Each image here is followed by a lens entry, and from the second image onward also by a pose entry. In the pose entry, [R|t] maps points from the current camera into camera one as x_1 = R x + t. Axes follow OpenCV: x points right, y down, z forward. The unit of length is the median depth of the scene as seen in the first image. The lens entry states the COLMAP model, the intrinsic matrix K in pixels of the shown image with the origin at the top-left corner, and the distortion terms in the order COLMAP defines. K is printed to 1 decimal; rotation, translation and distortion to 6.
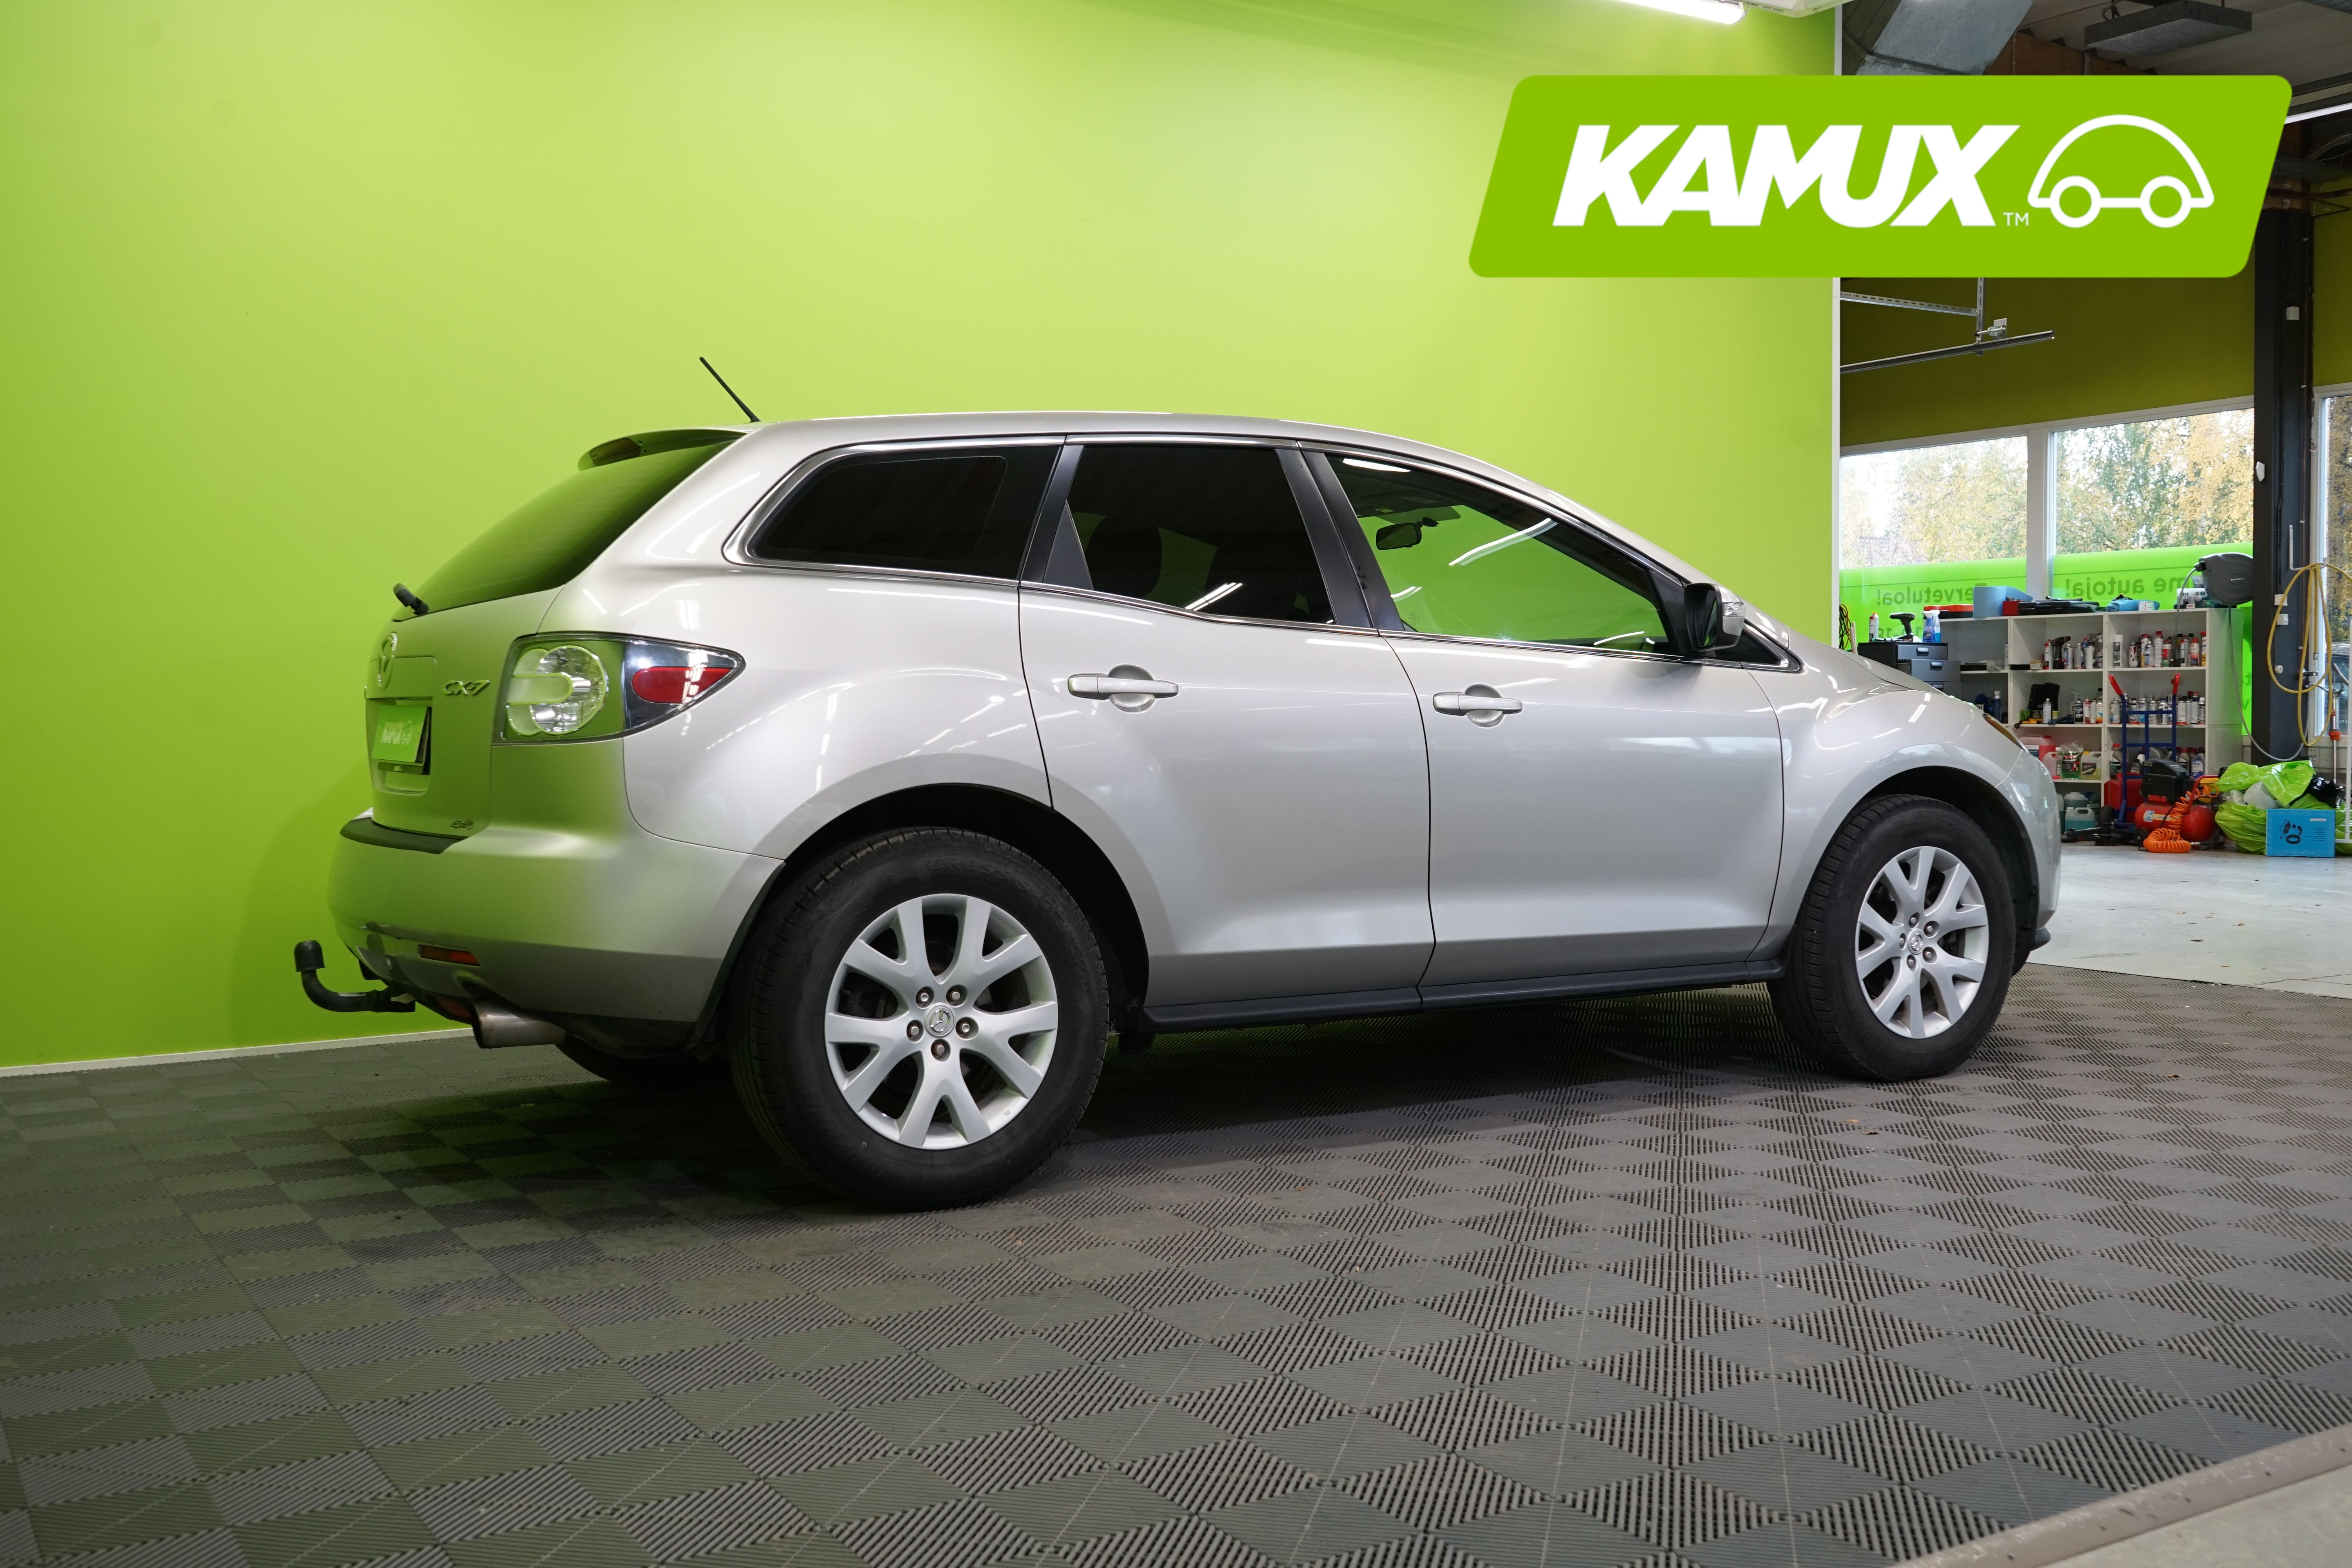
lens RADIAL K [[2219.3, 0, 1176.0], [0, 2219.3, 784.0], [0, 0, 1]] dist [0.010311, -0.000870]
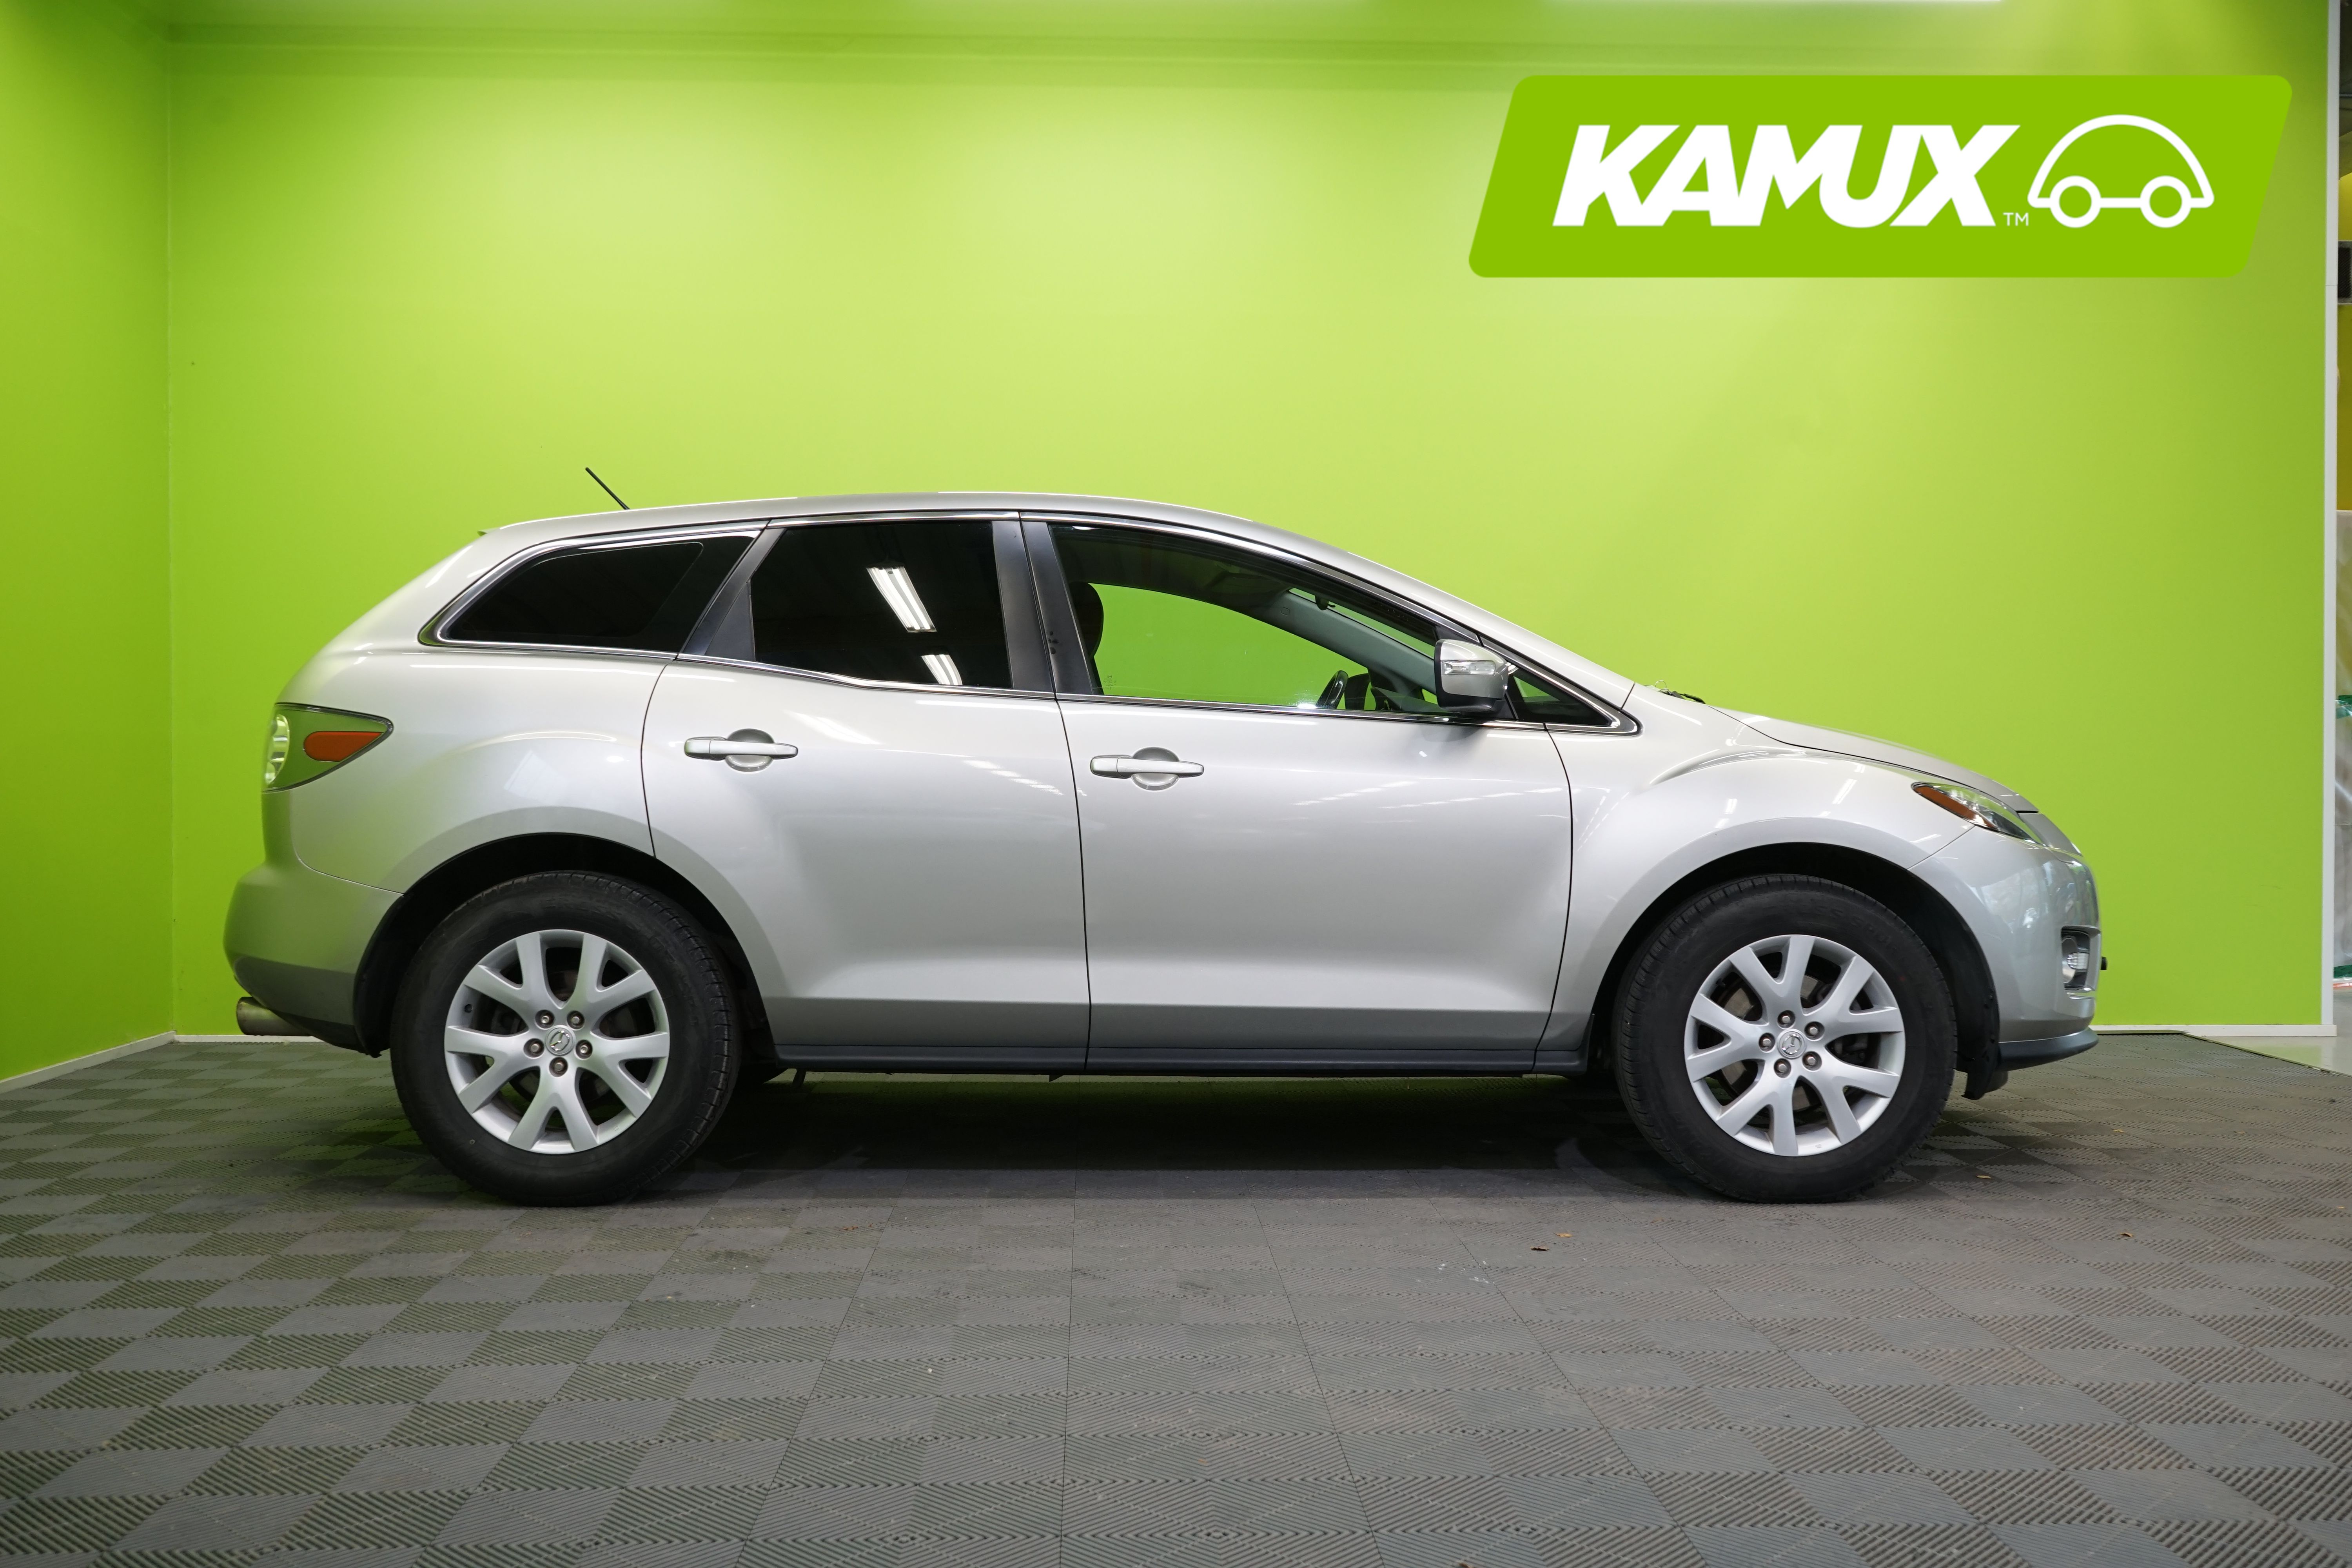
lens RADIAL K [[2160.4, 0, 1176.0], [0, 2160.4, 784.0], [0, 0, 1]] dist [0.002138, 0.004491]
pose [[0.866661, 0.011575, -0.498763, 0.514748], [-0.023852, 0.999549, -0.018249, -0.009068], [0.498326, 0.027712, 0.866546, 0.136922]]
